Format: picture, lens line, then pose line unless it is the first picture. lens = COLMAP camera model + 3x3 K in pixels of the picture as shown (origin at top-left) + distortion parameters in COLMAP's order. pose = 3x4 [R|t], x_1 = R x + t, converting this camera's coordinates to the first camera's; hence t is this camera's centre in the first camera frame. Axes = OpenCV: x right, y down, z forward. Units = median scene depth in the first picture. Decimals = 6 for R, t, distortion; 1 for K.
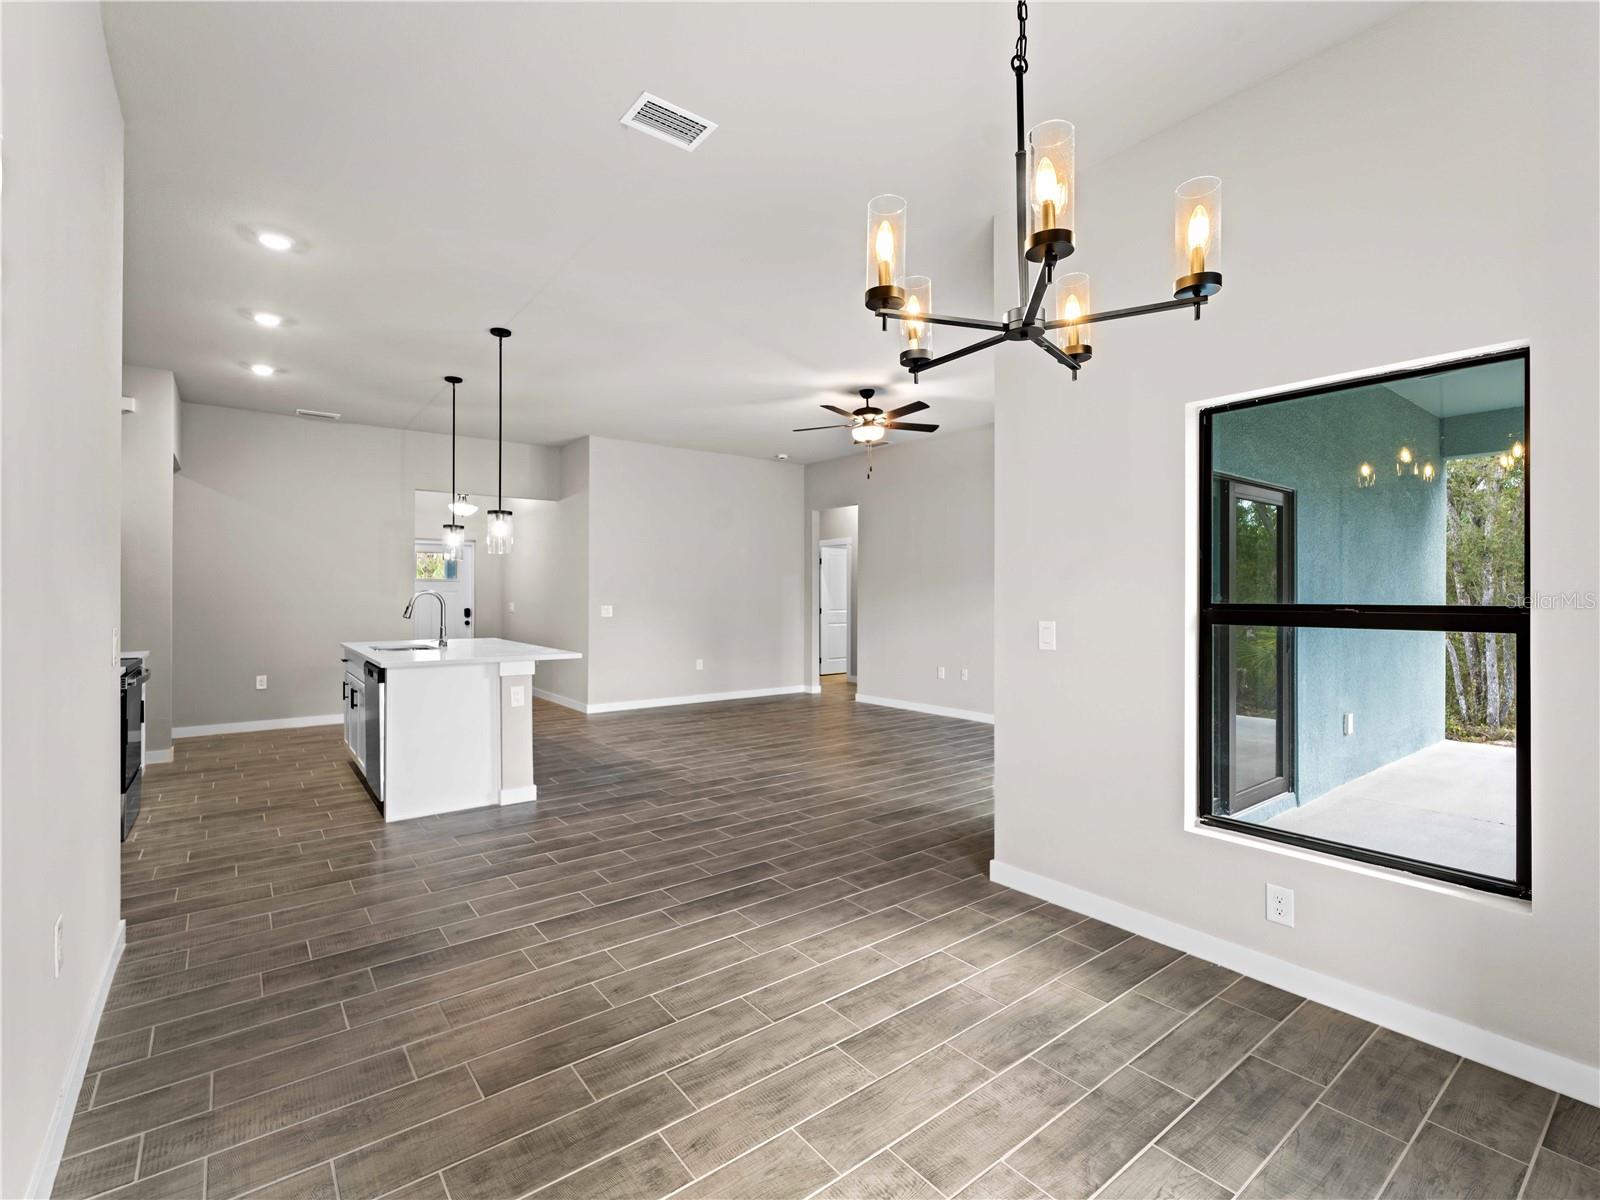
lens RADIAL K [[727.6, 0, 798.8], [0, 727.6, 591.6], [0, 0, 1]] dist [0.005848, -0.002967]
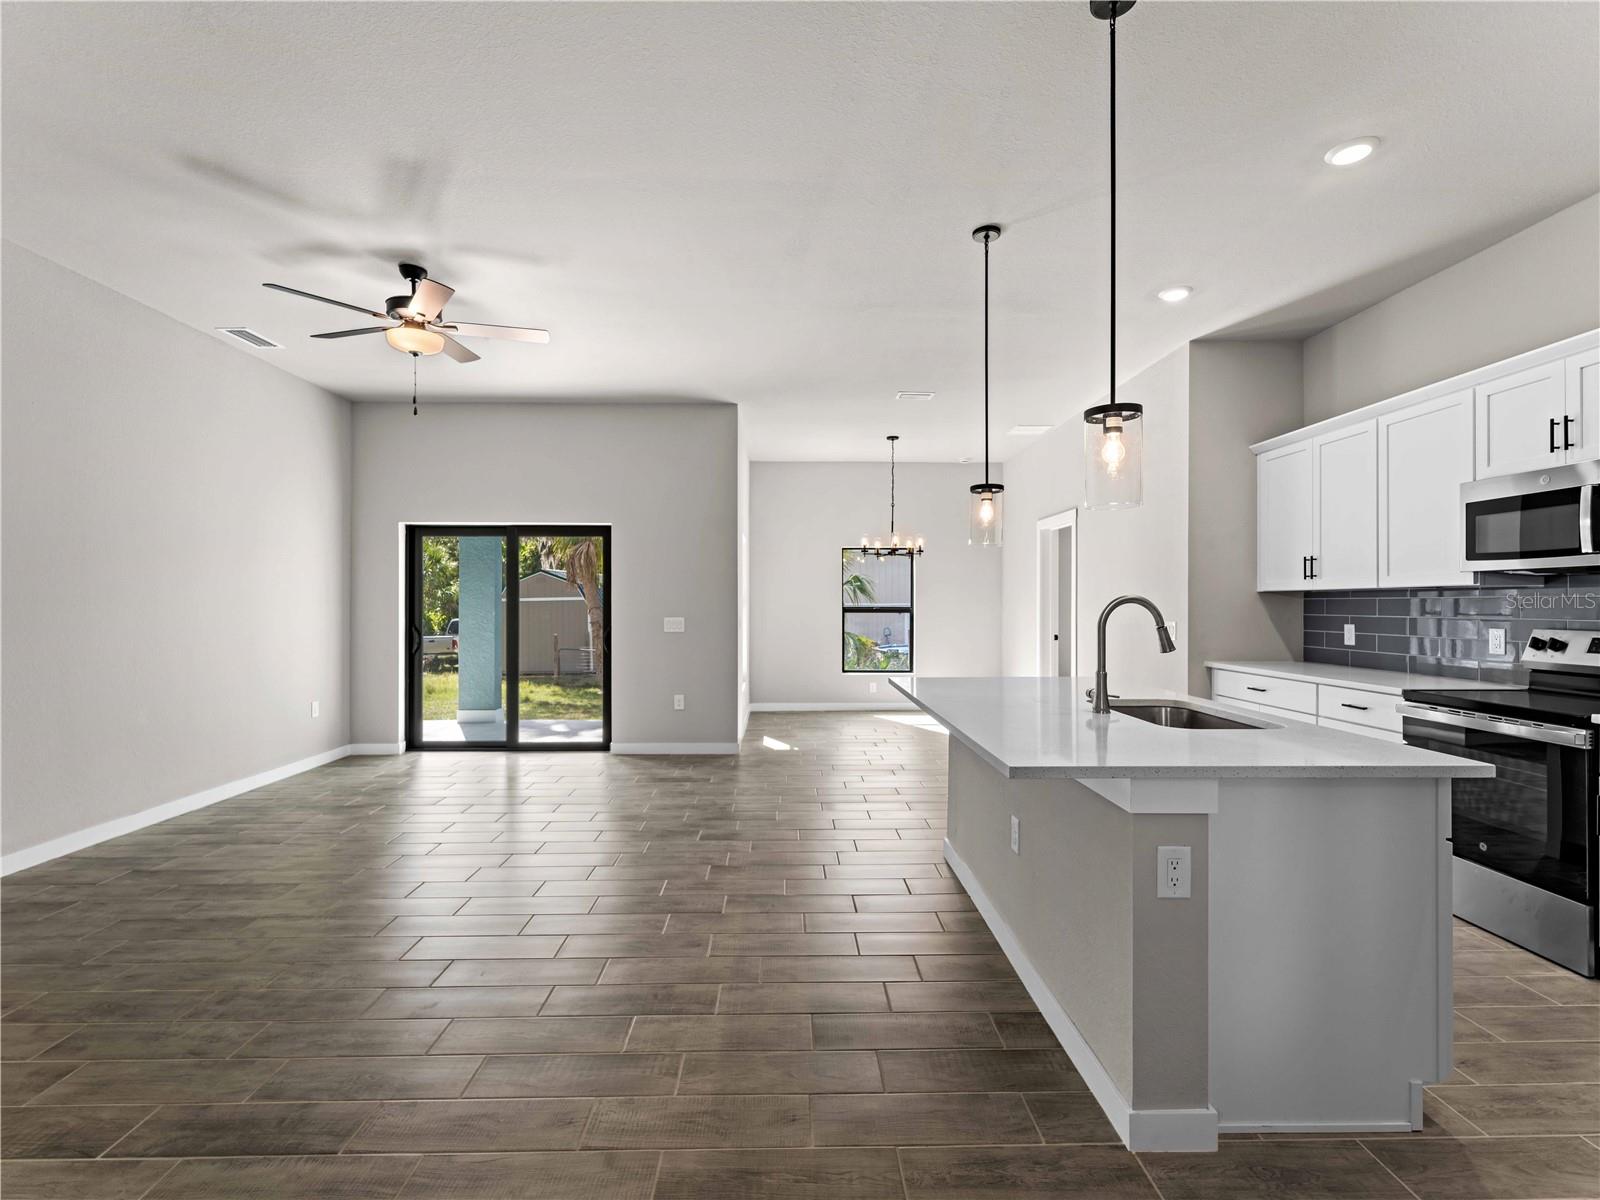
lens RADIAL K [[727.6, 0, 800.3], [0, 727.6, 601.5], [0, 0, 1]] dist [0.005848, -0.002967]
pose [[-0.803158, 0.000371, 0.595766, -0.577957], [-0.005283, 0.999956, -0.007744, 0.006923], [-0.595742, -0.009367, -0.803121, 1.412392]]
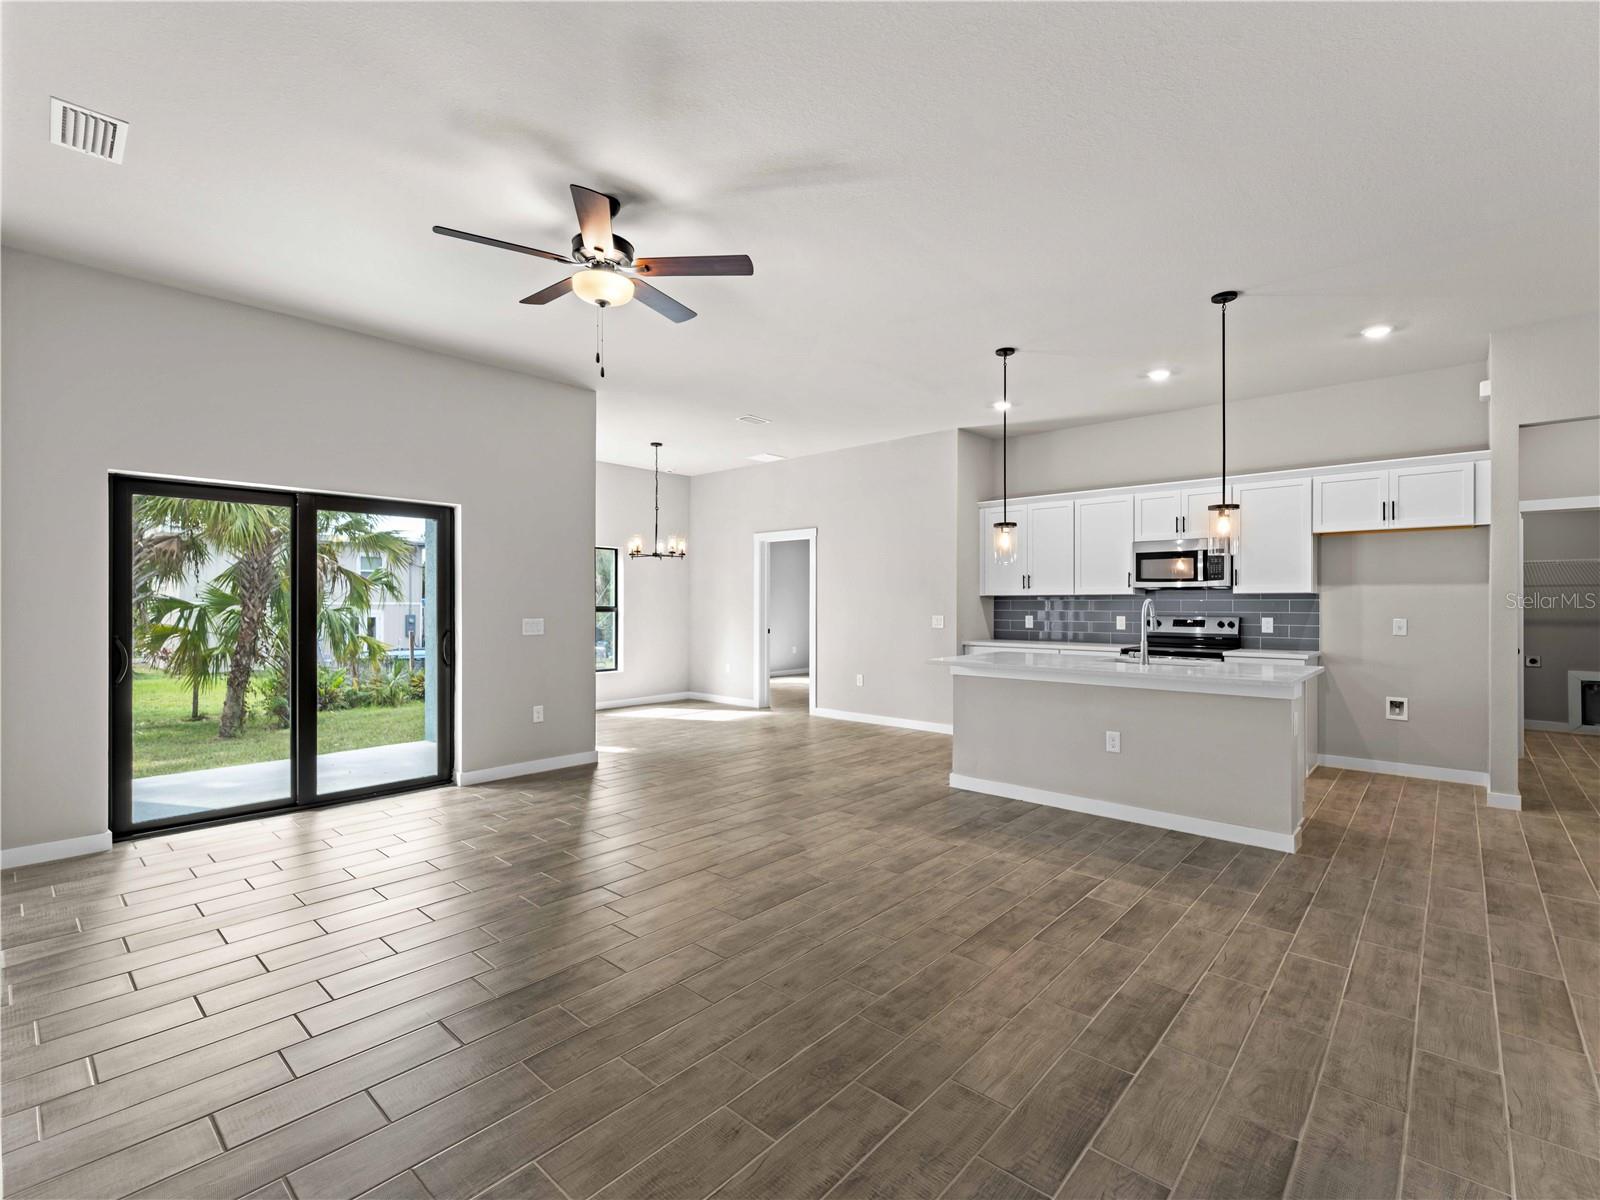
lens RADIAL K [[727.6, 0, 799.8], [0, 727.6, 601.6], [0, 0, 1]] dist [0.005848, -0.002967]
pose [[-0.984423, -0.002835, -0.175795, 0.052808], [-0.001304, 0.999960, -0.008825, 0.009037], [0.175813, -0.008459, -0.984387, 1.662205]]
